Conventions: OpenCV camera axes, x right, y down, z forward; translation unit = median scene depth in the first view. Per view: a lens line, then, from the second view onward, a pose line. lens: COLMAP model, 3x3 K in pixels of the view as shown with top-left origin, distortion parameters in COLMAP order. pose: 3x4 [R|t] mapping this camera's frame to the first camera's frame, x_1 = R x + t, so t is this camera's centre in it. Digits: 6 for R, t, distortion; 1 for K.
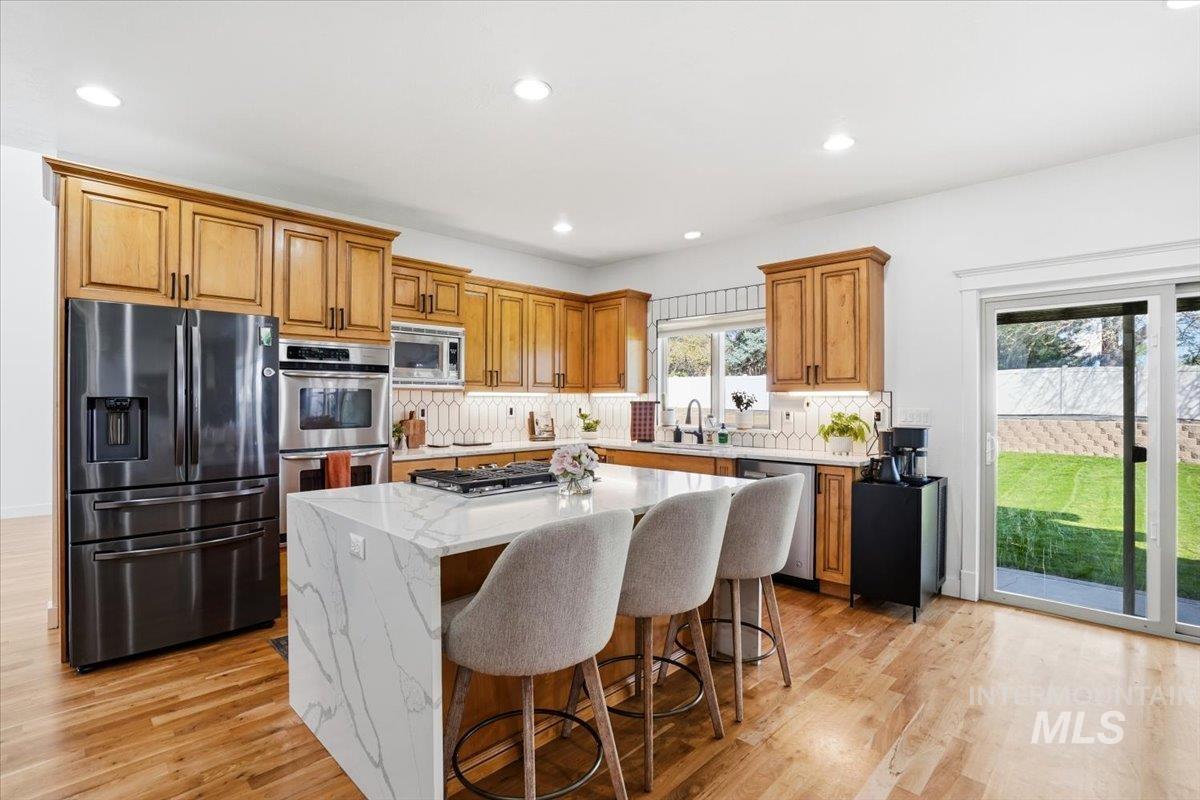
lens RADIAL K [[566.5, 0, 600.0], [0, 566.5, 400.0], [0, 0, 1]] dist [-0.065010, 0.028214]
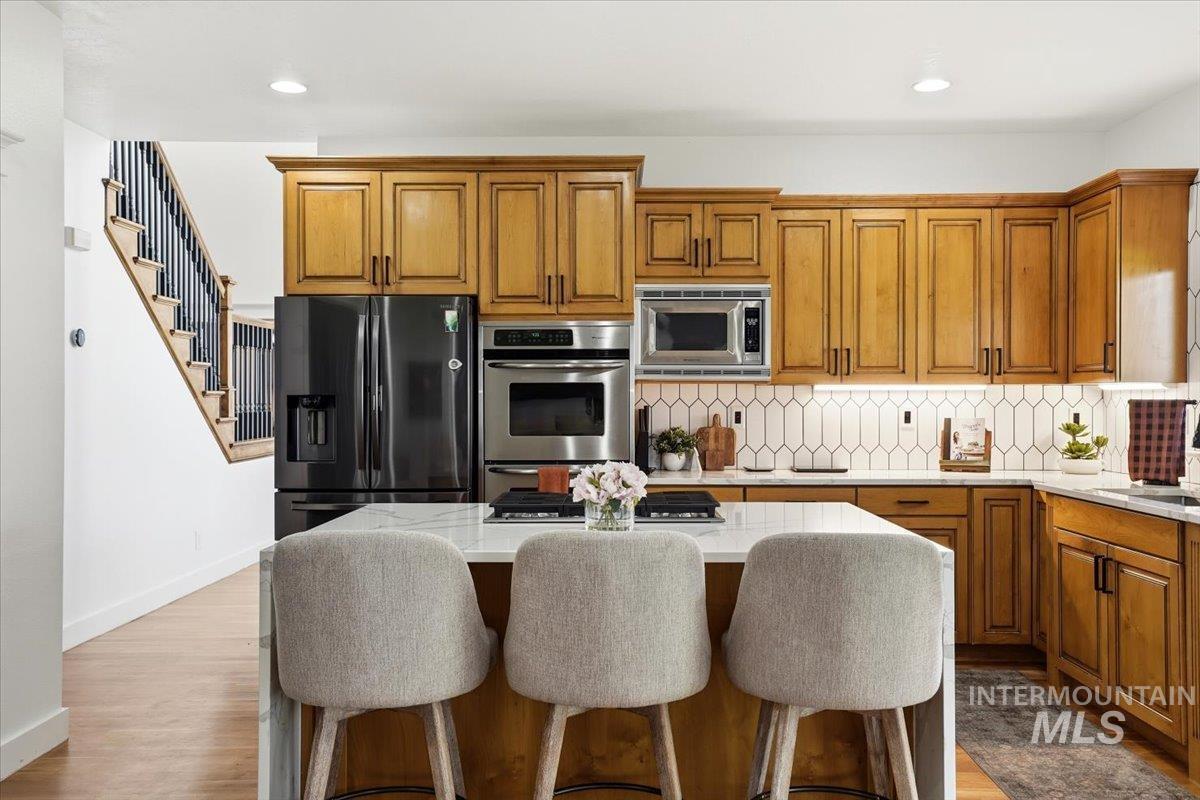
lens RADIAL K [[1036.6, 0, 609.4], [0, 1036.6, 398.8], [0, 0, 1]] dist [0.040472, 0.013872]
pose [[0.696733, -0.001207, -0.717330, 0.419758], [0.001178, 0.999999, -0.000539, 0.001814], [0.717330, -0.000469, 0.696734, 0.055409]]
